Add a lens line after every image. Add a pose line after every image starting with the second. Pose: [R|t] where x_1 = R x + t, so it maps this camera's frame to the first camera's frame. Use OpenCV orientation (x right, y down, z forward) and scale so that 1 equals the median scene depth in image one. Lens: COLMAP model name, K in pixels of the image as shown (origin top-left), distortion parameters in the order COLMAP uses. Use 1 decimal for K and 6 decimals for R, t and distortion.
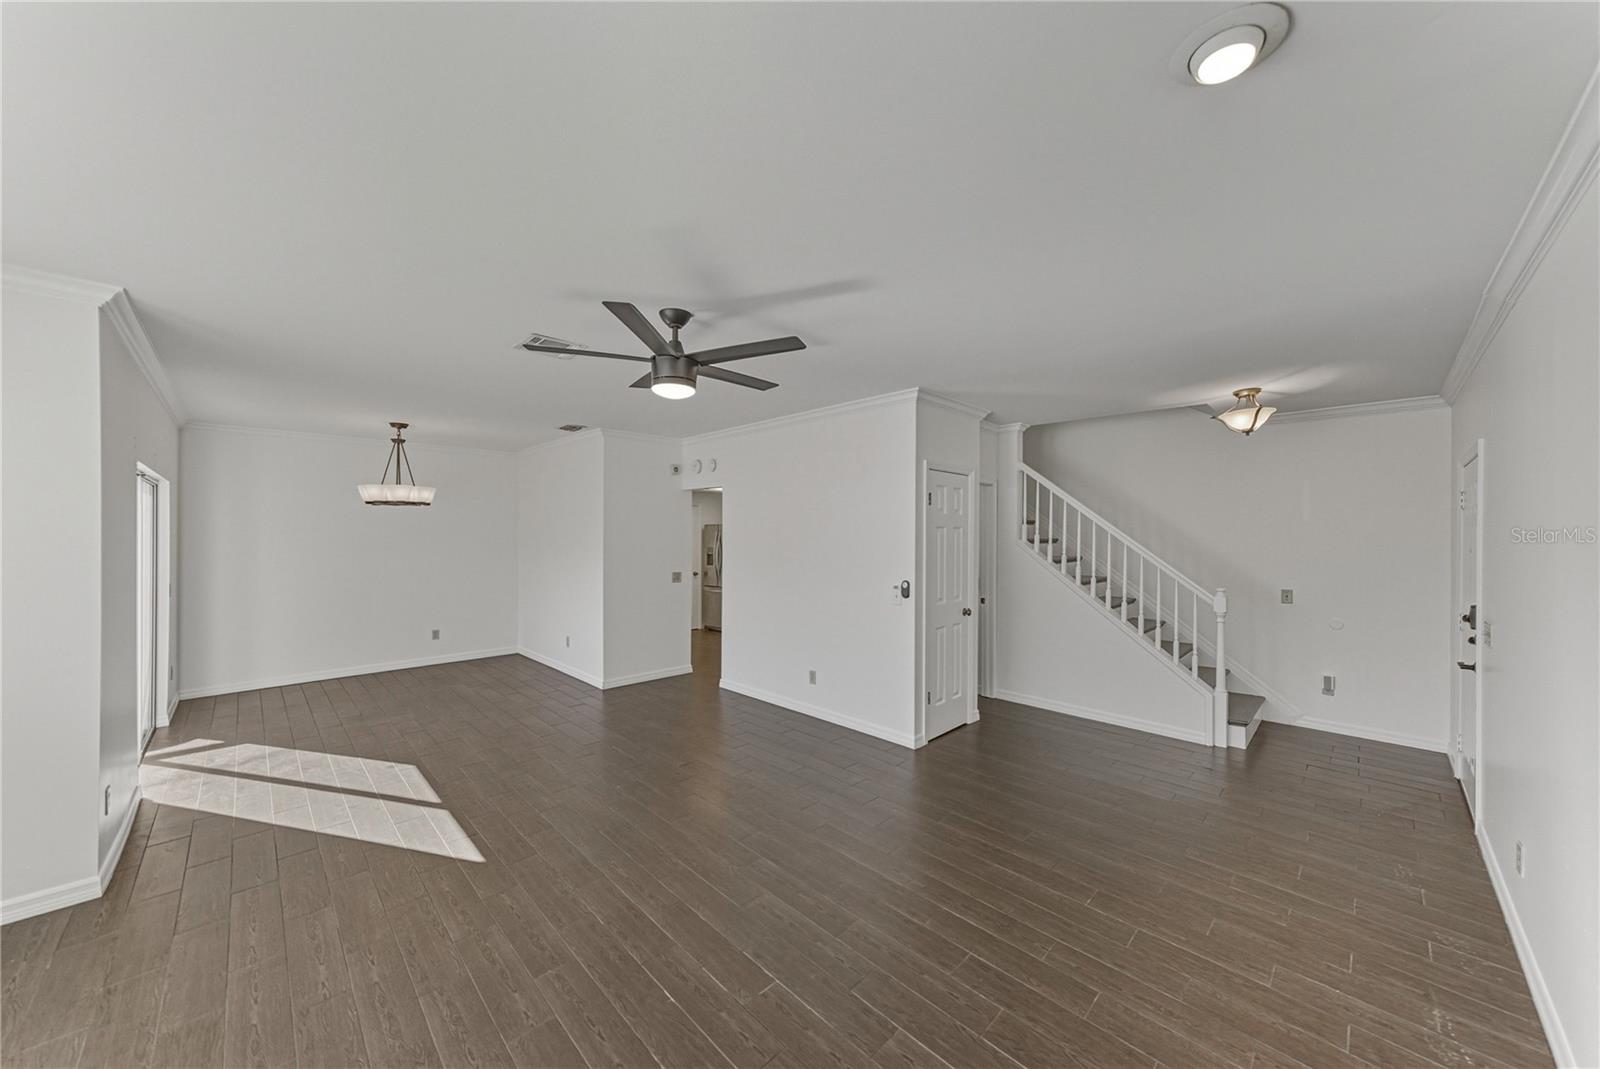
lens RADIAL K [[569.9, 0, 806.4], [0, 569.9, 533.3], [0, 0, 1]] dist [-0.001158, 0.000392]
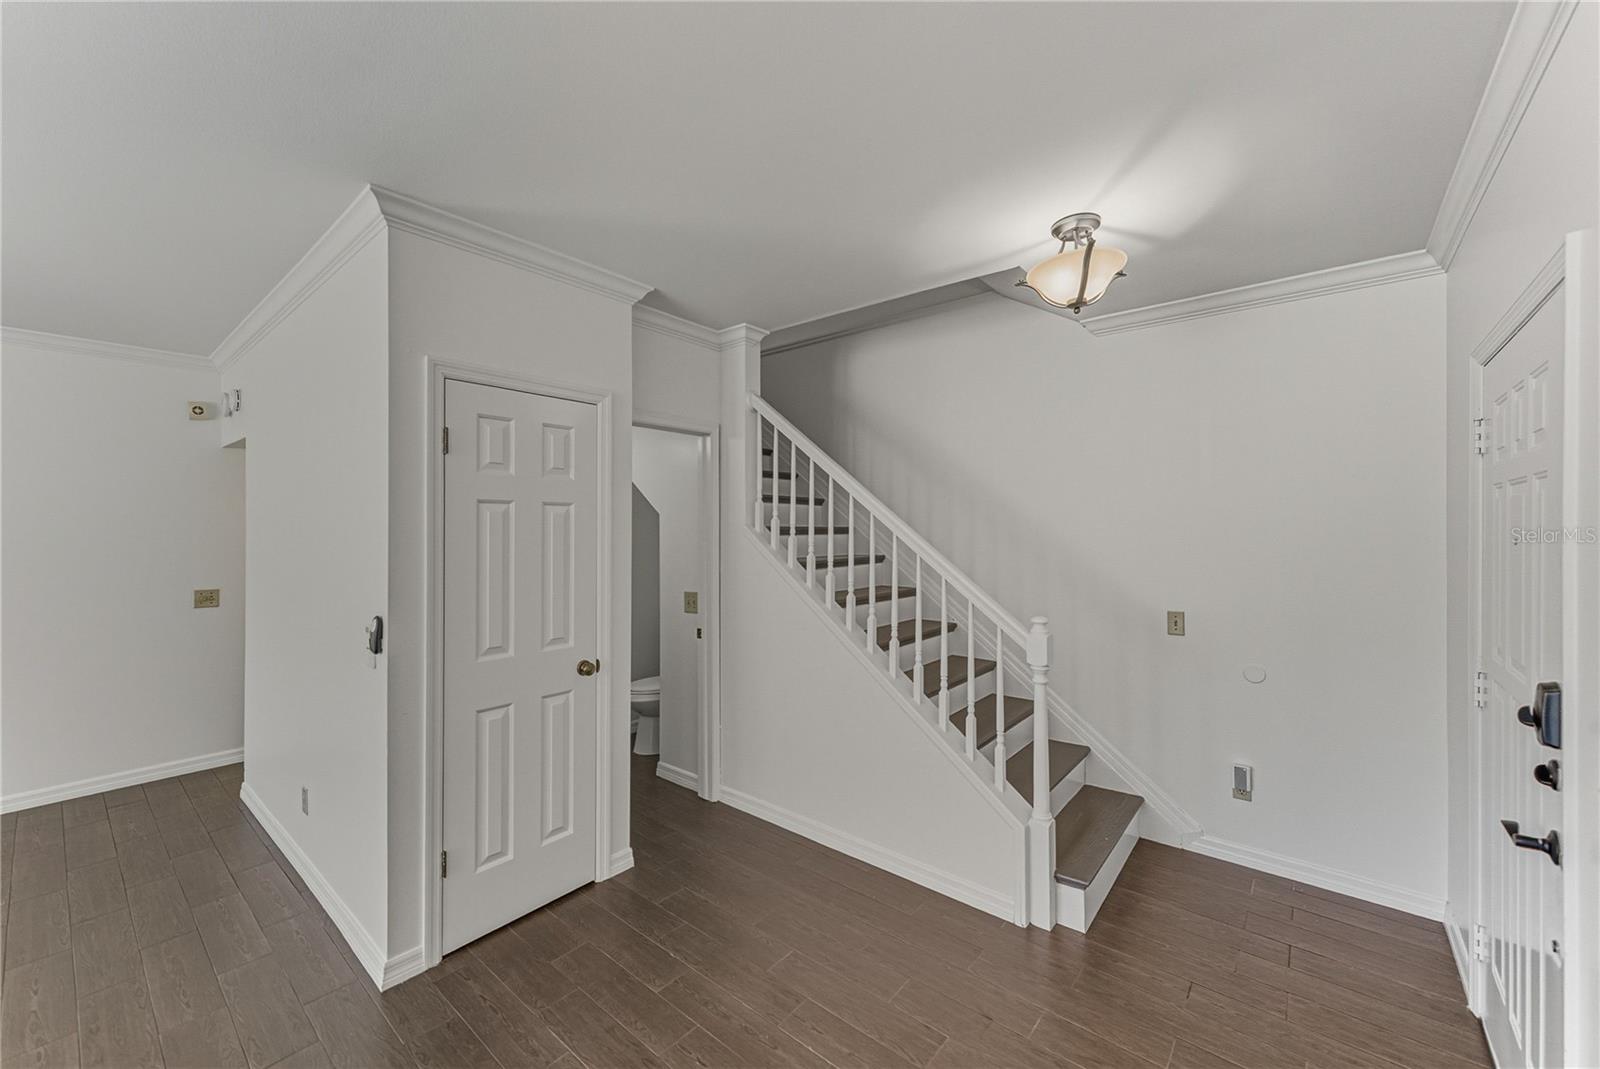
lens RADIAL K [[622.0, 0, 806.1], [0, 622.0, 528.1], [0, 0, 1]] dist [0.005236, -0.001544]
pose [[0.995752, -0.006754, 0.091831, 0.461989], [0.006767, 0.999977, 0.000170, 0.013881], [-0.091830, 0.000452, 0.995775, 0.454696]]
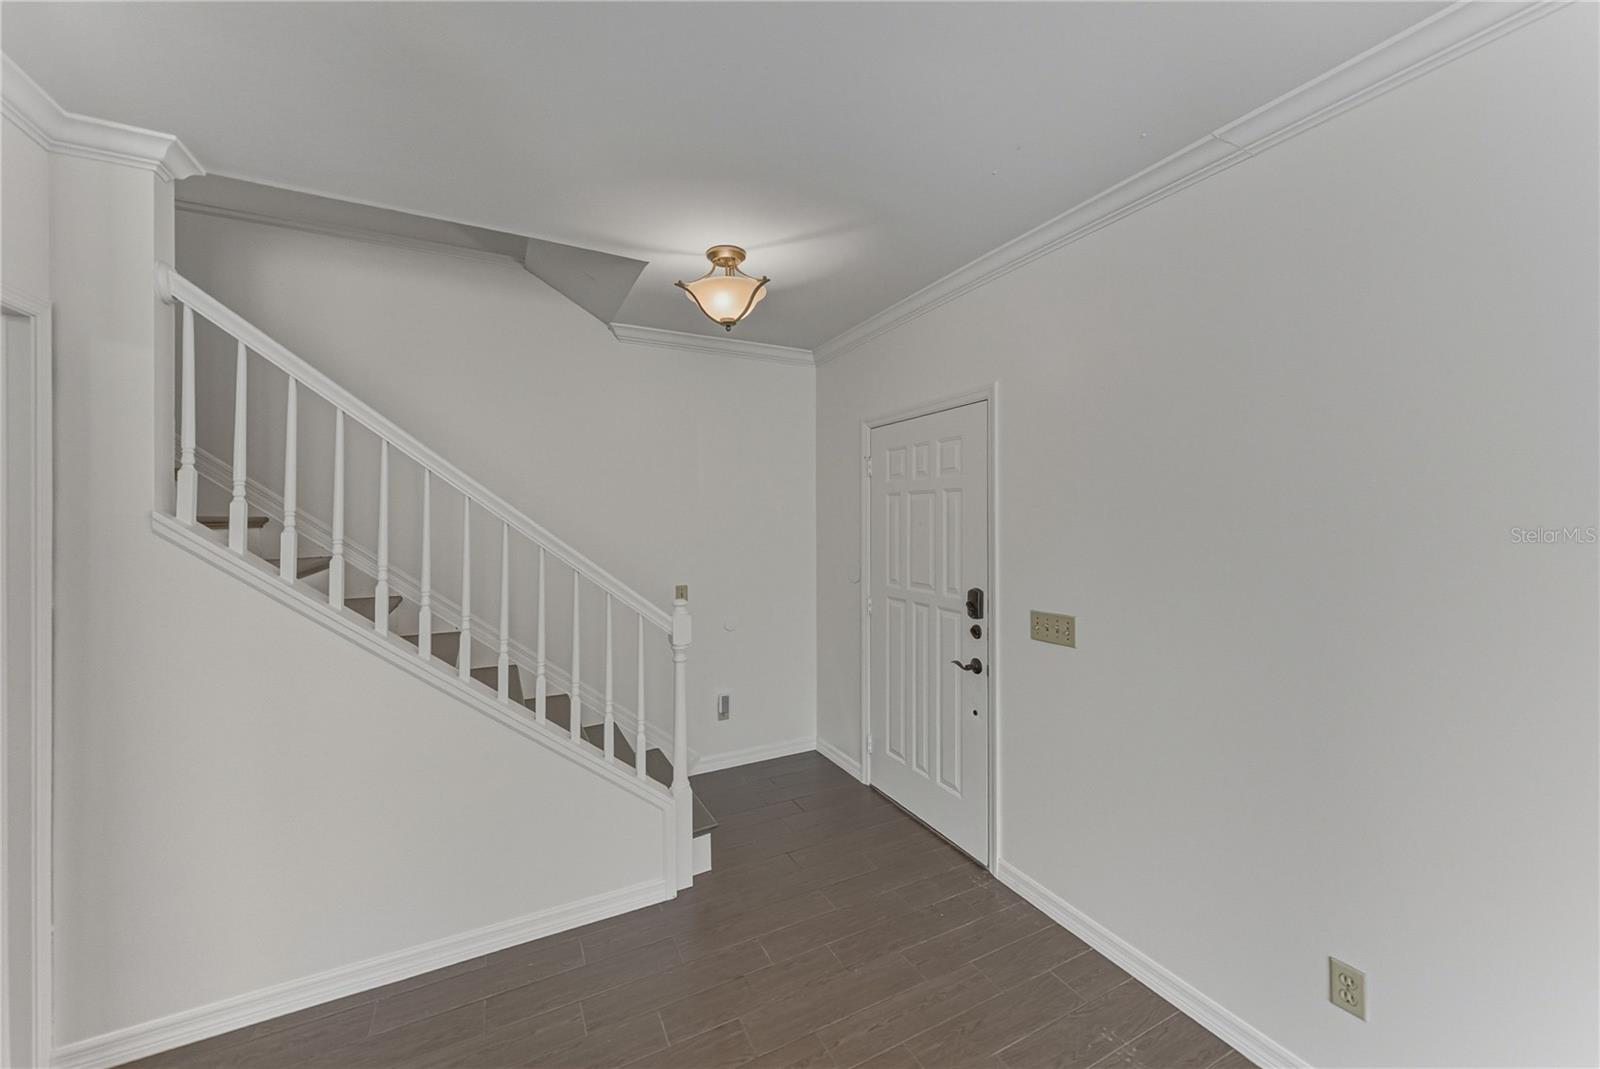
lens RADIAL K [[596.7, 0, 792.0], [0, 596.7, 515.2], [0, 0, 1]] dist [0.006506, -0.000088]
pose [[0.310328, -0.001497, 0.950628, 0.207403], [0.006495, 0.999979, -0.000546, 0.015259], [-0.950607, 0.006344, 0.310332, 0.710448]]
